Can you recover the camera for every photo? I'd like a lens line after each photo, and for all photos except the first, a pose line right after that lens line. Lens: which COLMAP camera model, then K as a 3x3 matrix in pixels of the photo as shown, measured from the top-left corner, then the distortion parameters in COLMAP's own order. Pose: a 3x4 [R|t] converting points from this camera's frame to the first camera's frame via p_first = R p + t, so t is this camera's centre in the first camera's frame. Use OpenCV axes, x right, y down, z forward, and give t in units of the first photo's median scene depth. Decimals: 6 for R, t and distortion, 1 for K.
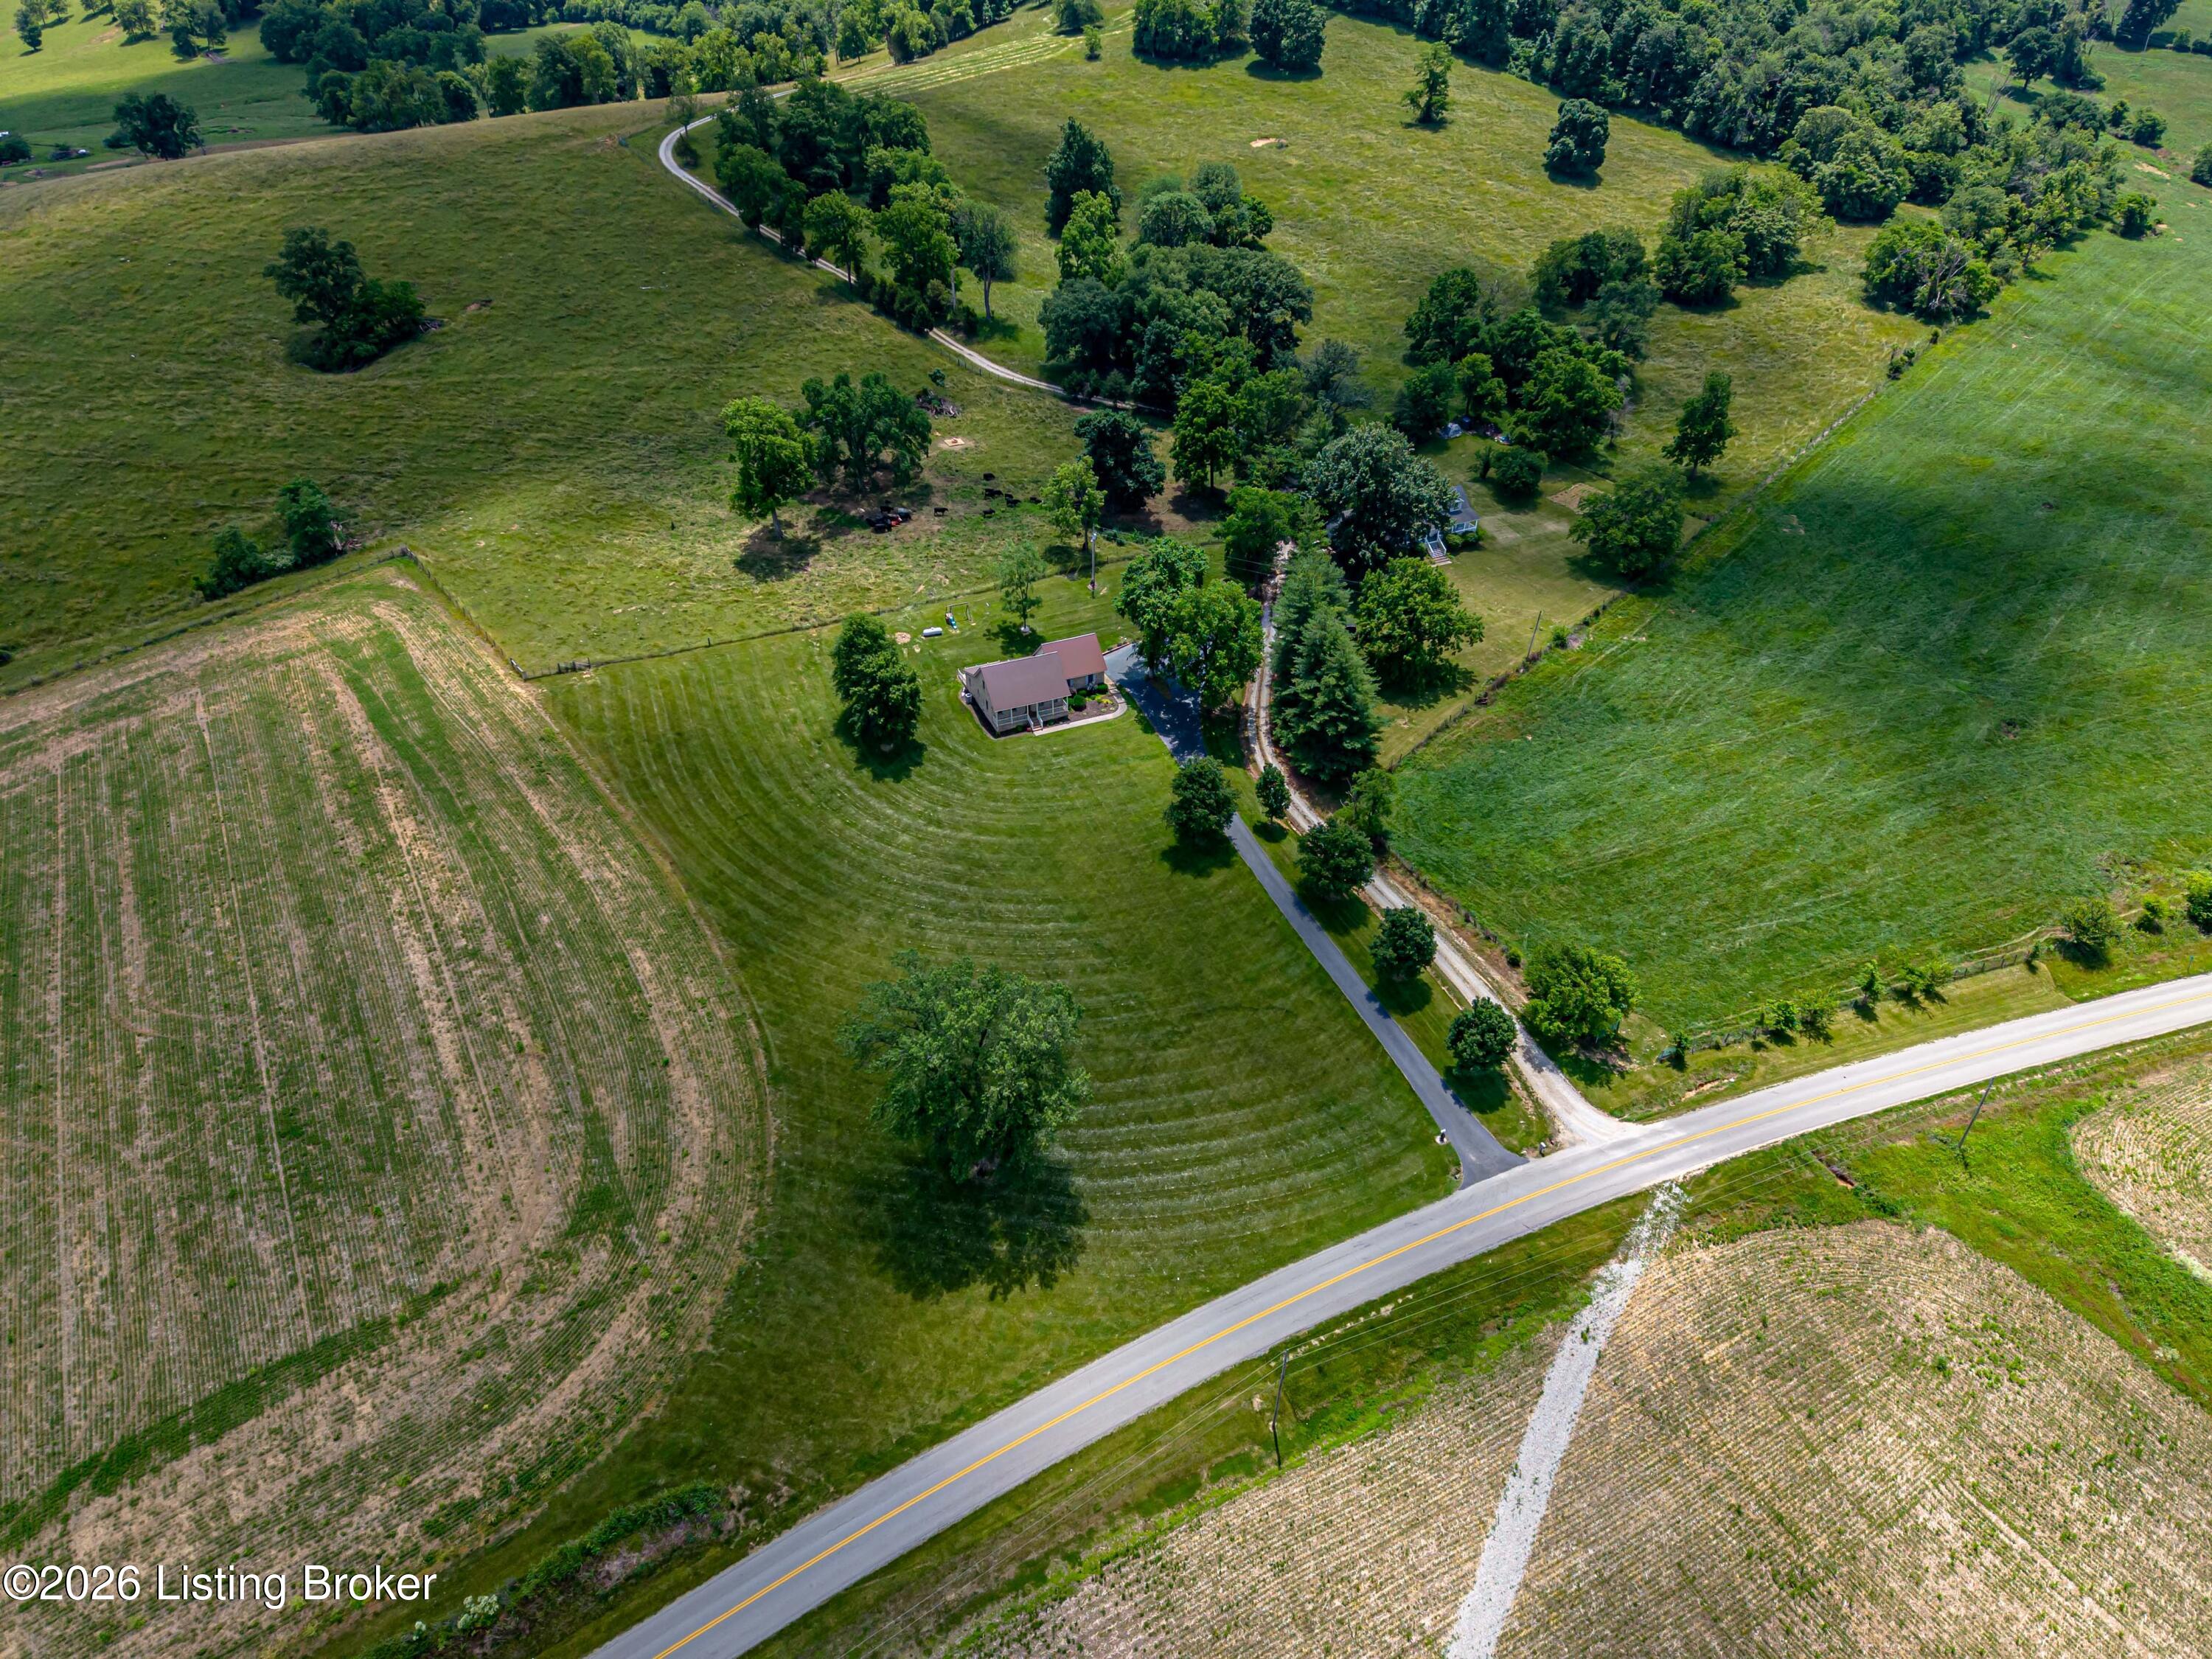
lens RADIAL K [[1406.6, 0, 1110.0], [0, 1406.6, 850.1], [0, 0, 1]] dist [0.230858, -0.215281]
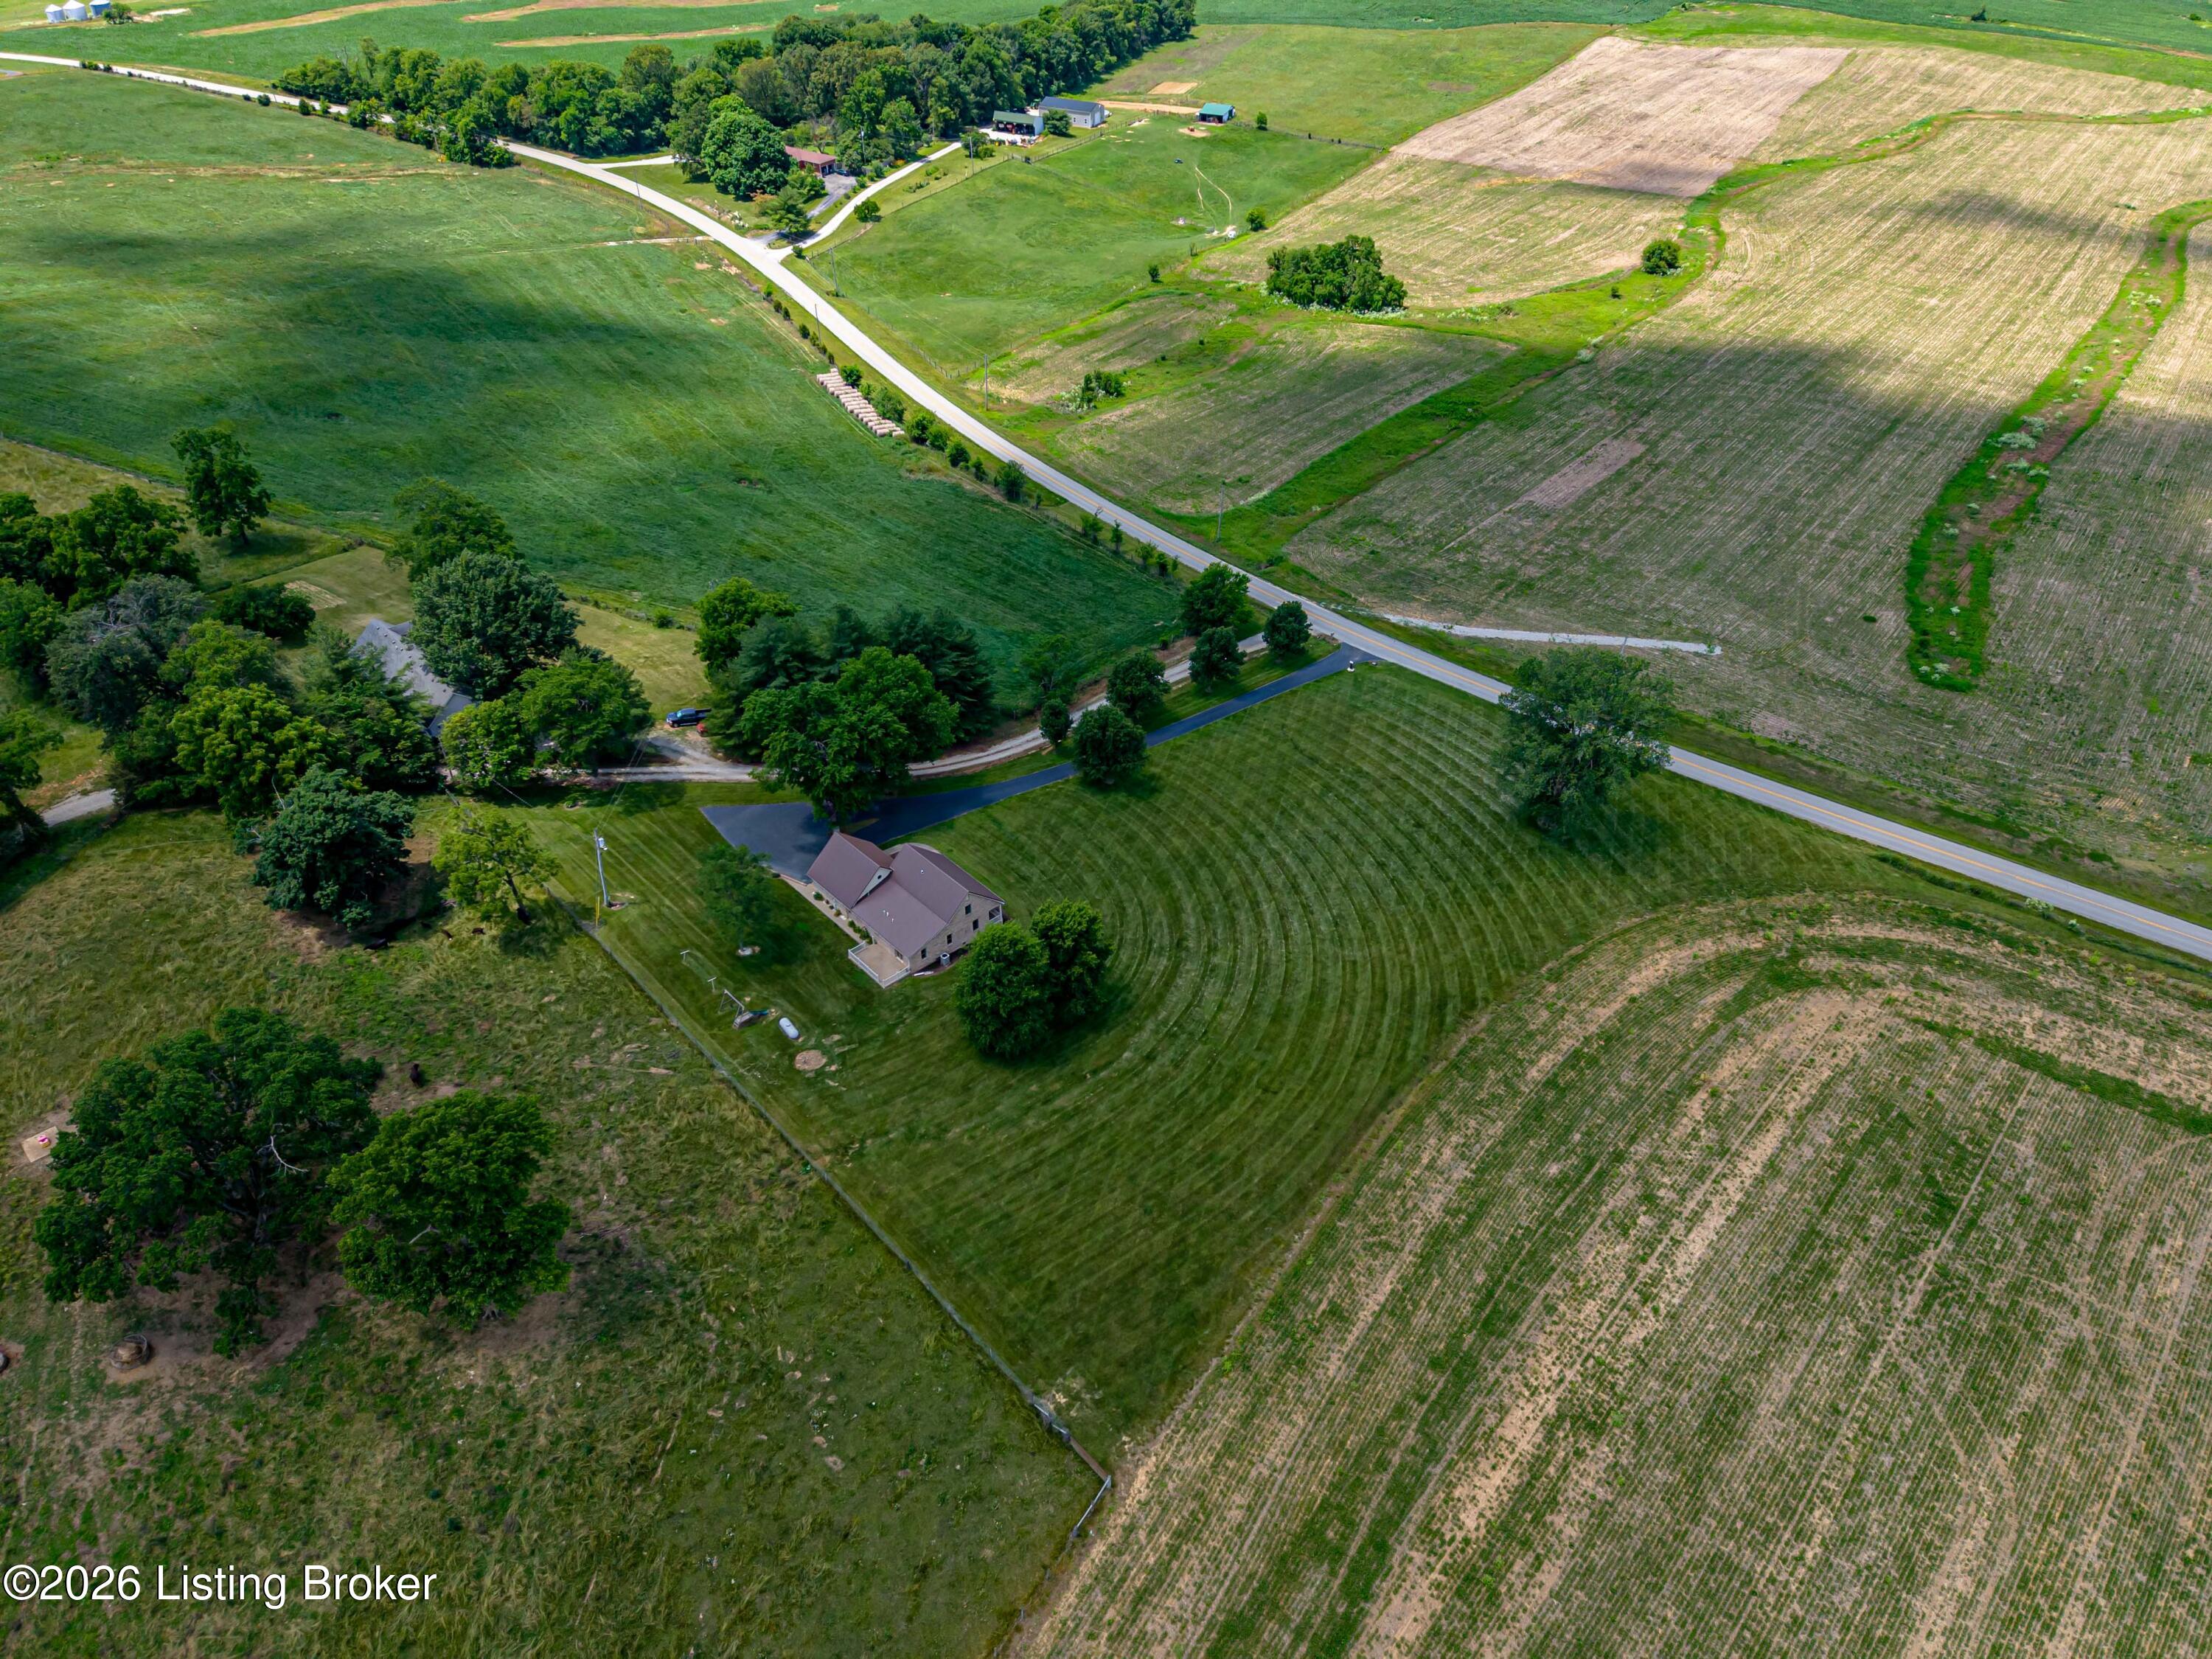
lens RADIAL K [[1415.5, 0, 1108.0], [0, 1415.5, 841.5], [0, 0, 1]] dist [0.234943, -0.220106]
pose [[-0.315682, -0.583577, 0.748186, -0.774377], [0.551199, 0.529038, 0.645212, -0.685198], [-0.772350, 0.616081, 0.154659, 0.897202]]
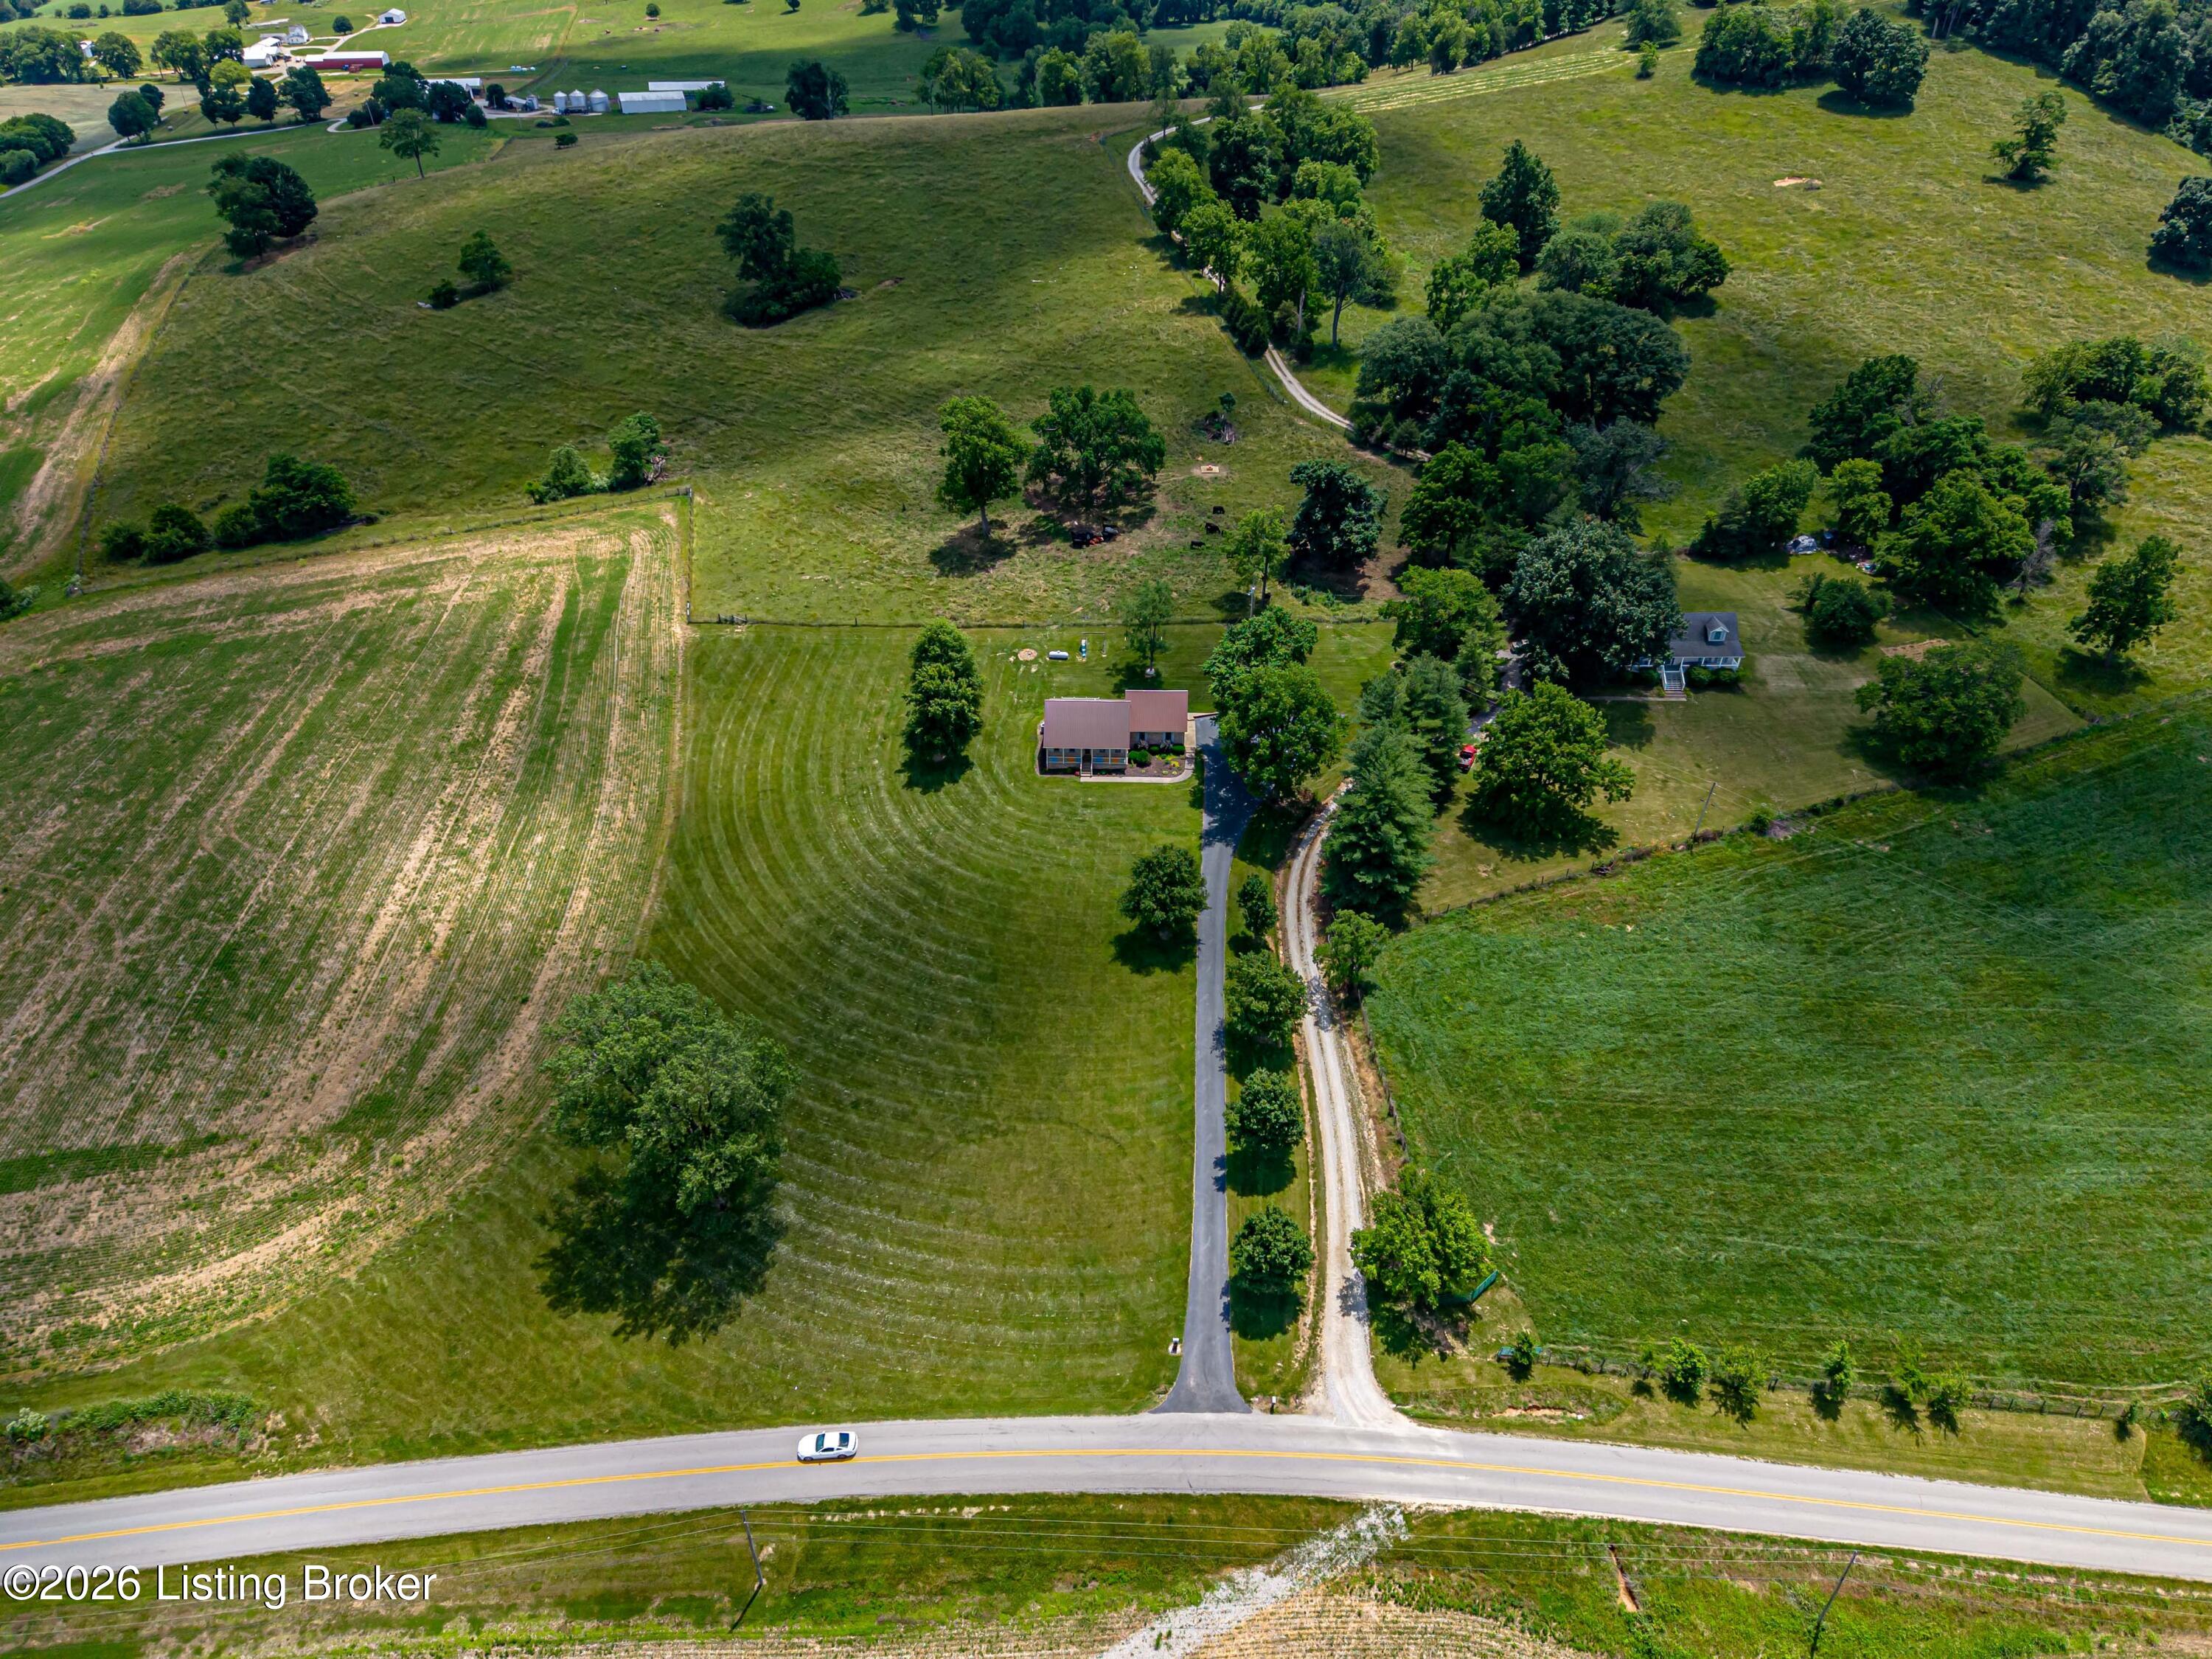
lens RADIAL K [[1415.5, 0, 1108.0], [0, 1415.5, 841.5], [0, 0, 1]] dist [0.234943, -0.220106]
pose [[0.898327, 0.252909, -0.359228, 0.358577], [-0.255224, 0.965976, 0.041837, -0.097892], [0.357587, 0.054101, 0.932311, 0.131863]]
